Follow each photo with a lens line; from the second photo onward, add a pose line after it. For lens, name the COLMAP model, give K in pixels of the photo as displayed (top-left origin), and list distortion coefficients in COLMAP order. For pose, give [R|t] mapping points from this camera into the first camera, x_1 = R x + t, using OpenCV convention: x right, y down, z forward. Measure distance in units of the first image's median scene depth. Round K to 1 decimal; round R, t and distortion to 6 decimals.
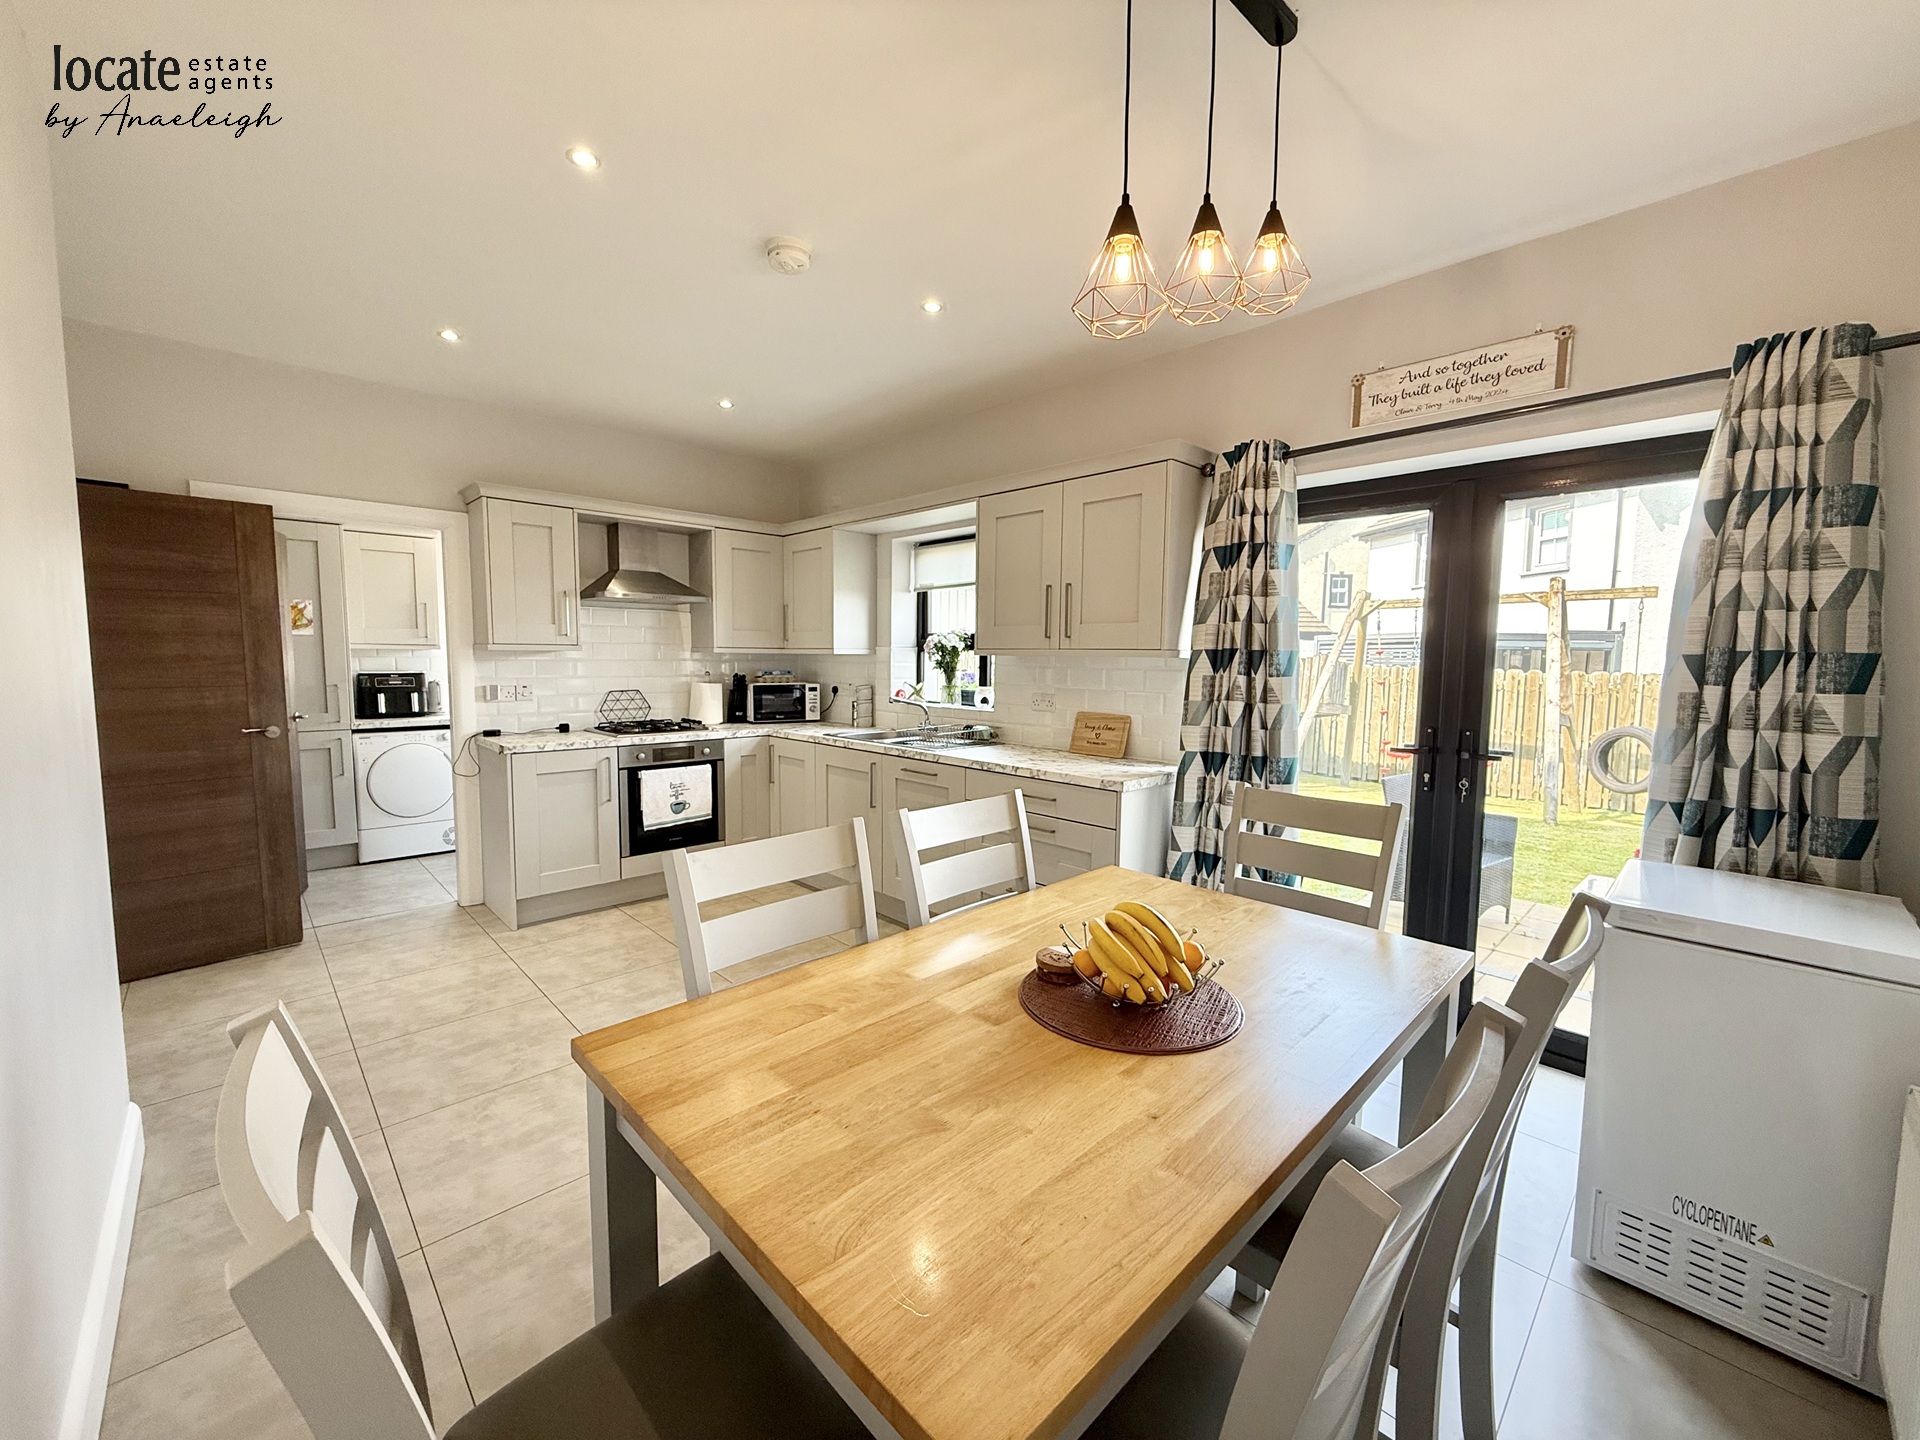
lens RADIAL K [[759.3, 0, 958.7], [0, 759.3, 727.2], [0, 0, 1]] dist [-0.001032, 0.000281]
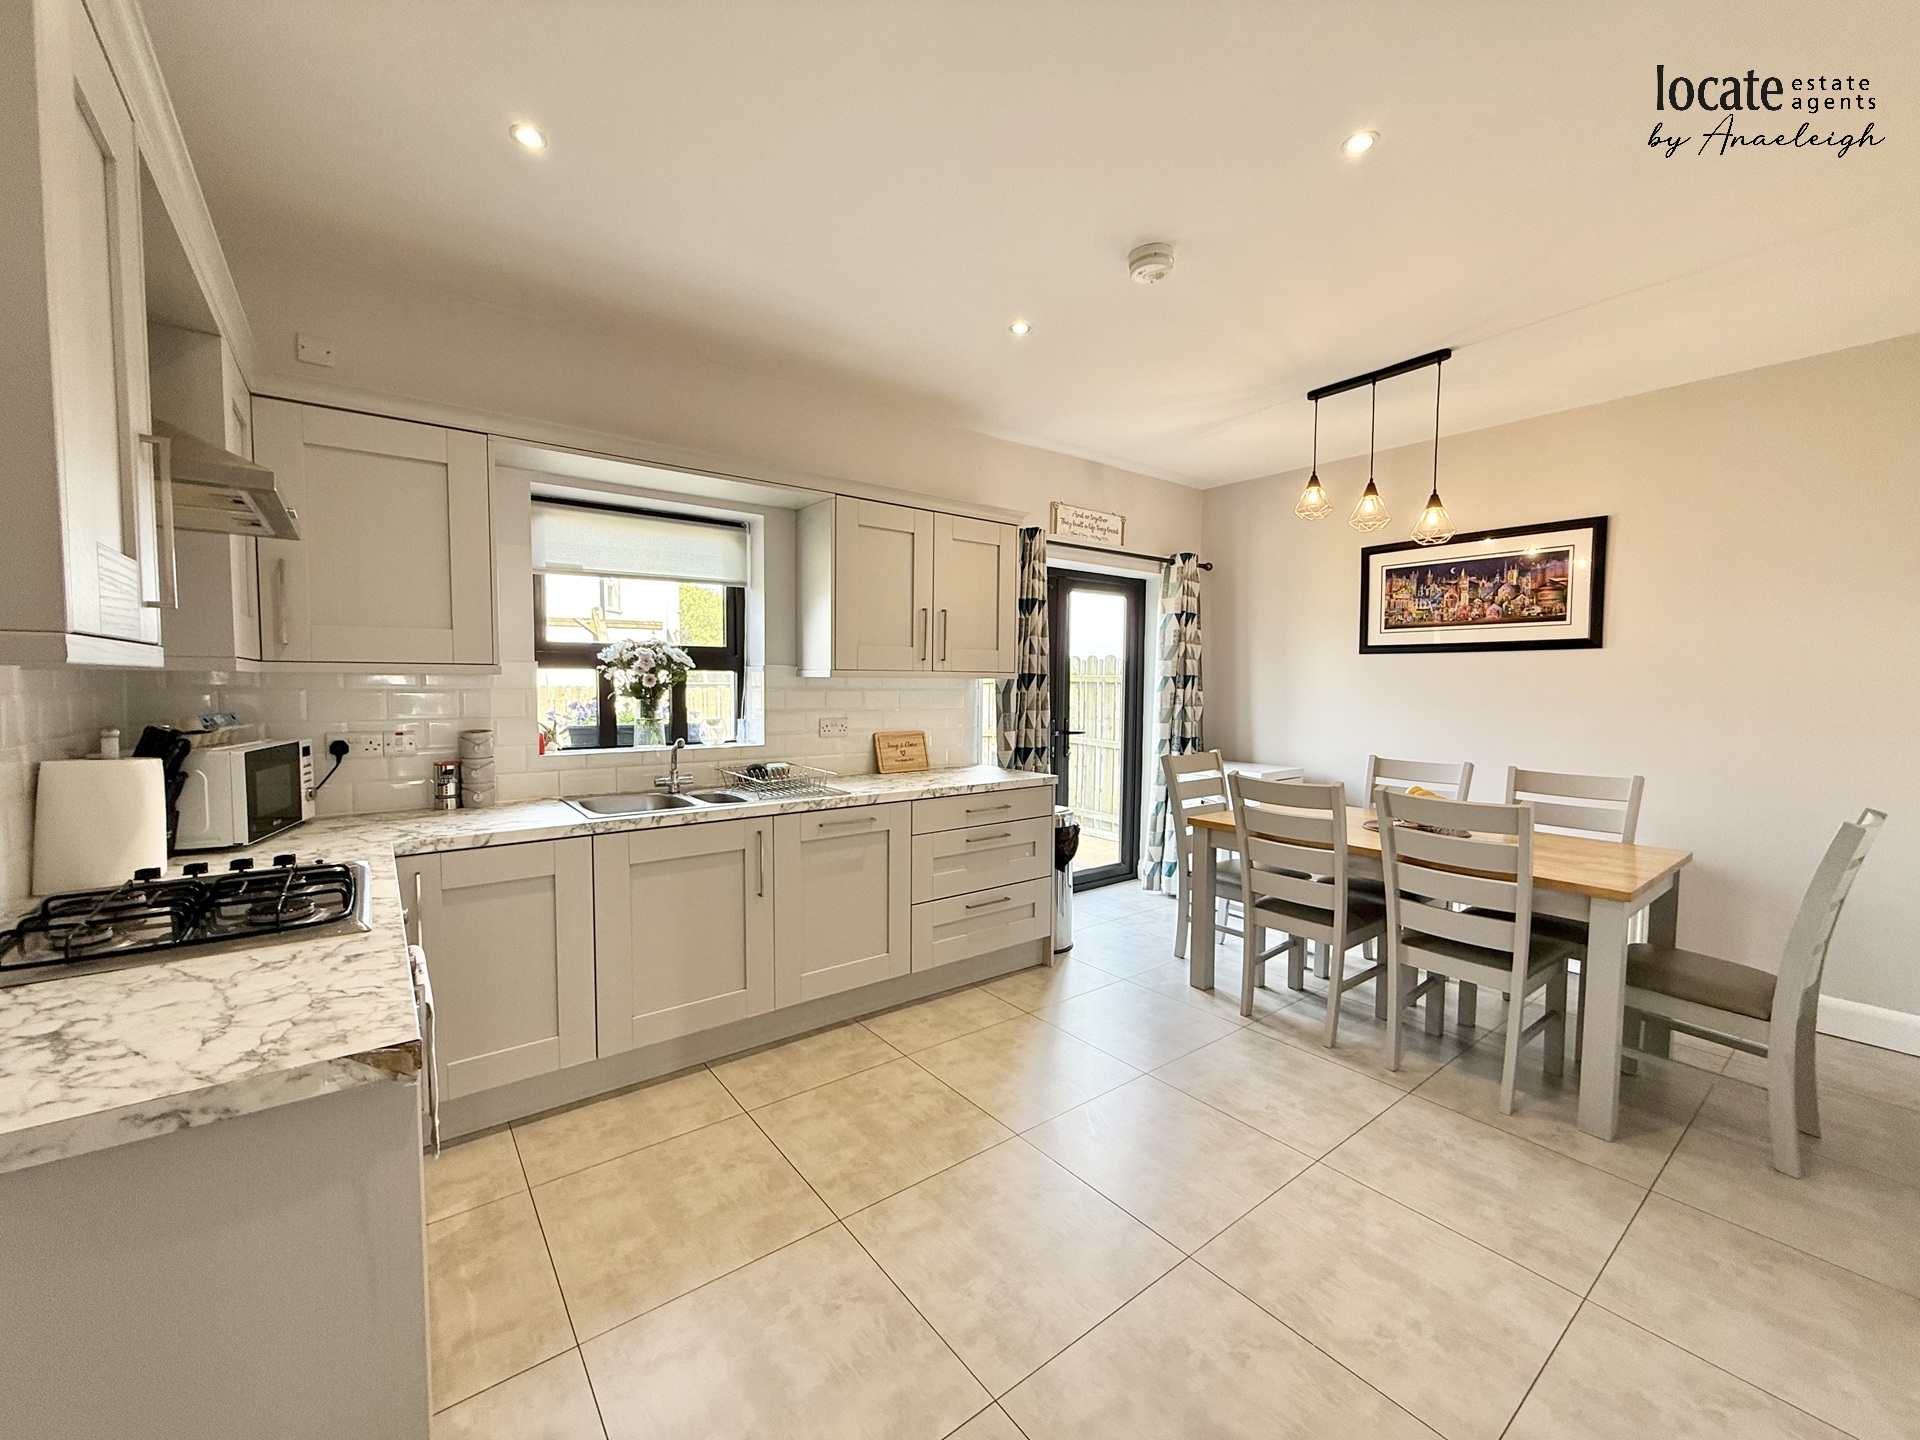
lens RADIAL K [[759.3, 0, 946.1], [0, 759.3, 727.6], [0, 0, 1]] dist [-0.001032, 0.000281]
pose [[0.121916, -0.072896, 0.989860, -0.712231], [0.086792, 0.994262, 0.062531, -0.070759], [-0.988738, 0.078289, 0.127544, 0.675544]]
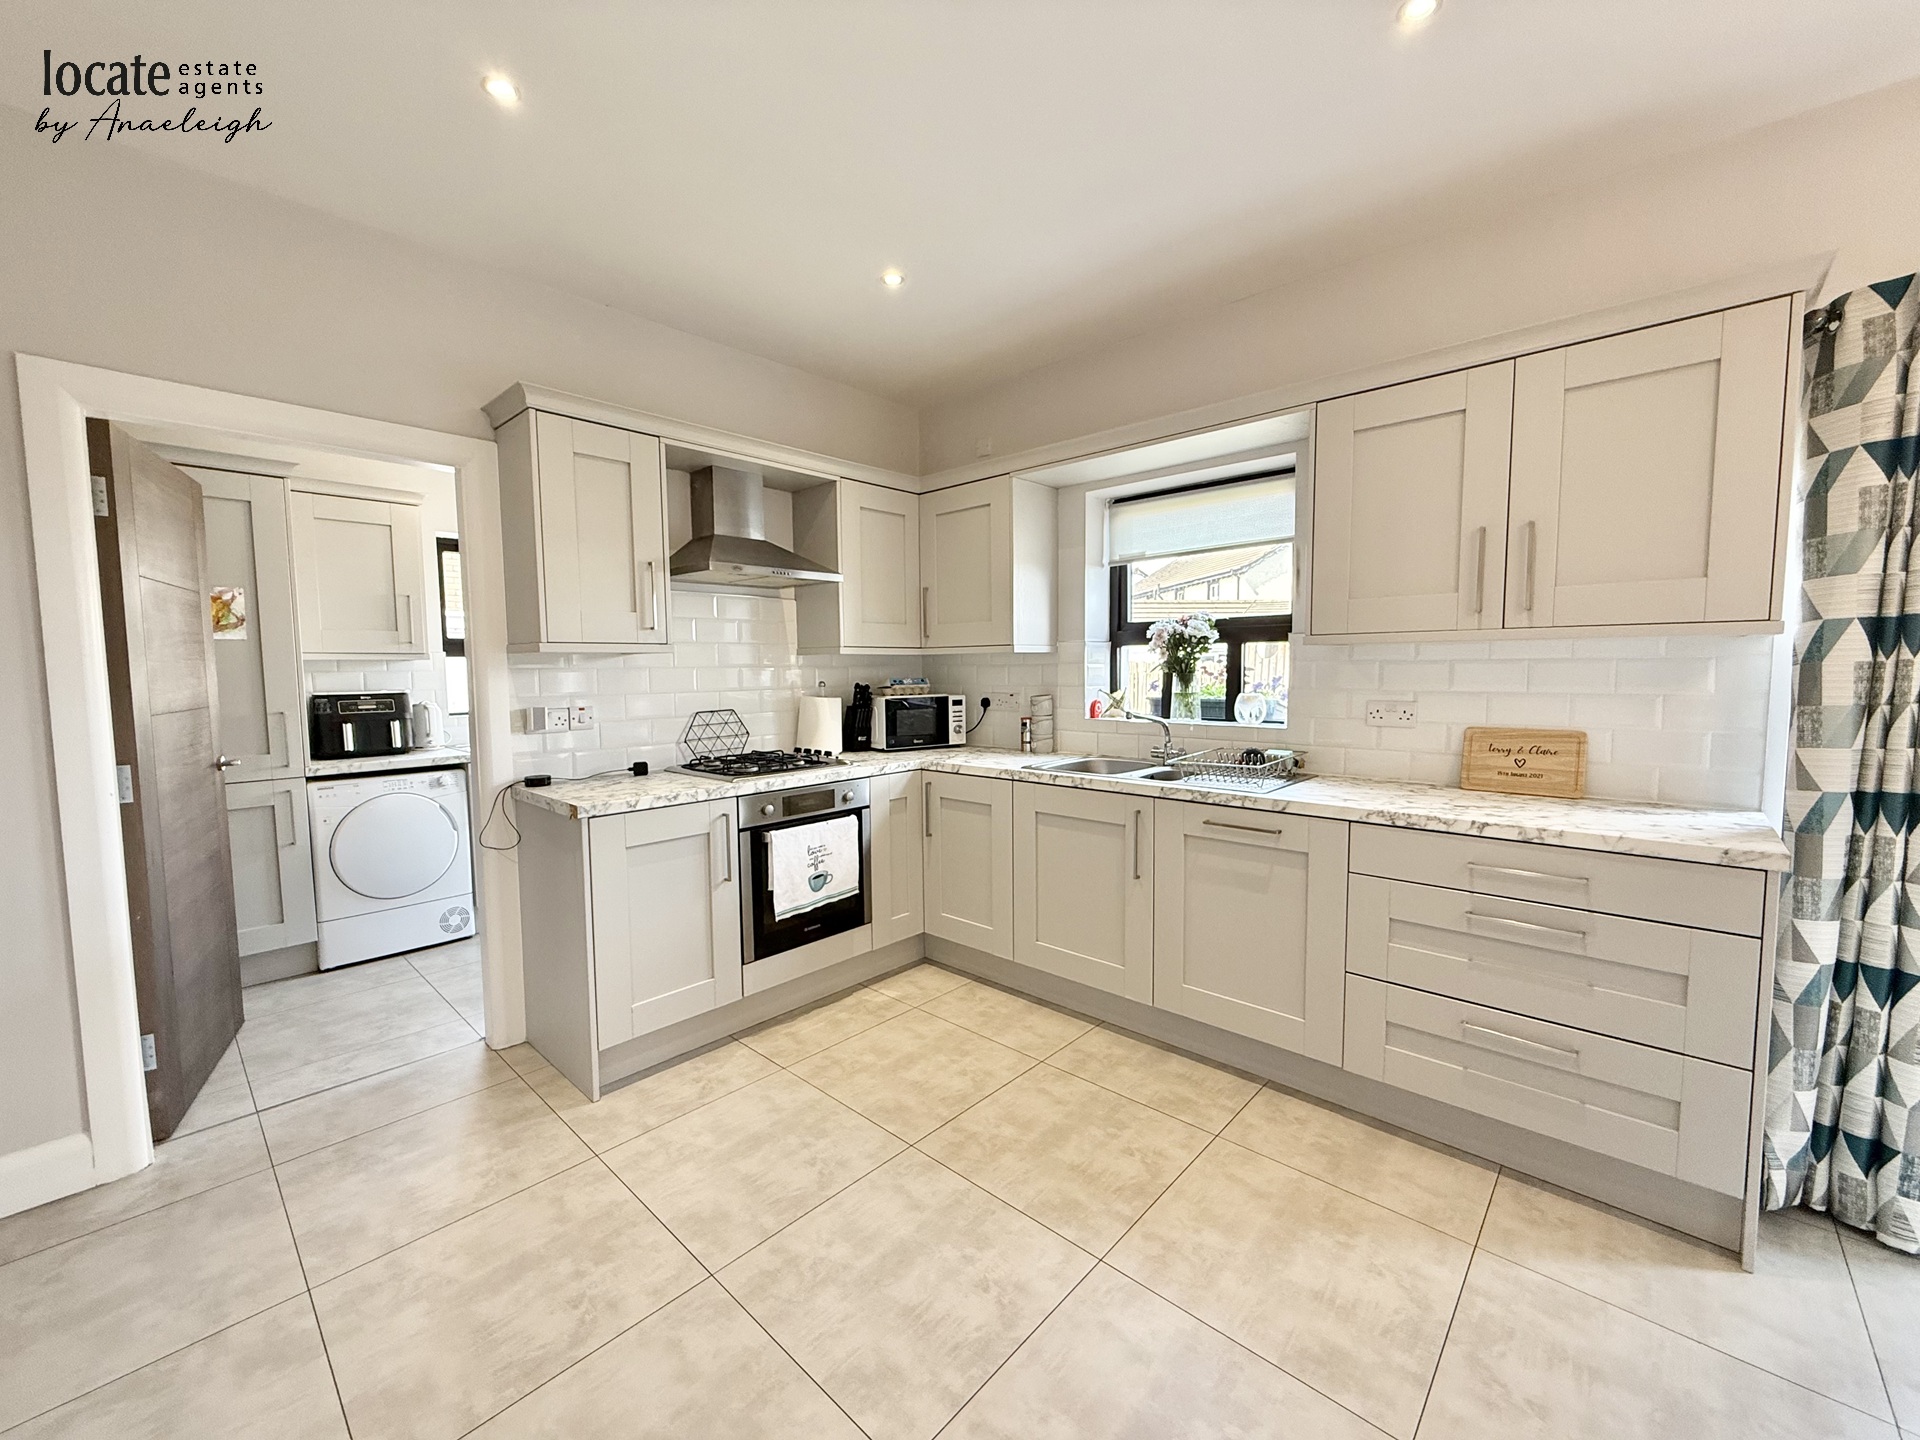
lens RADIAL K [[759.3, 0, 958.6], [0, 759.3, 725.0], [0, 0, 1]] dist [-0.001032, 0.000281]
pose [[0.998105, -0.025576, 0.055958, -0.279360], [0.026438, 0.999542, -0.014712, -0.020574], [-0.055556, 0.016164, 0.998325, 0.316527]]
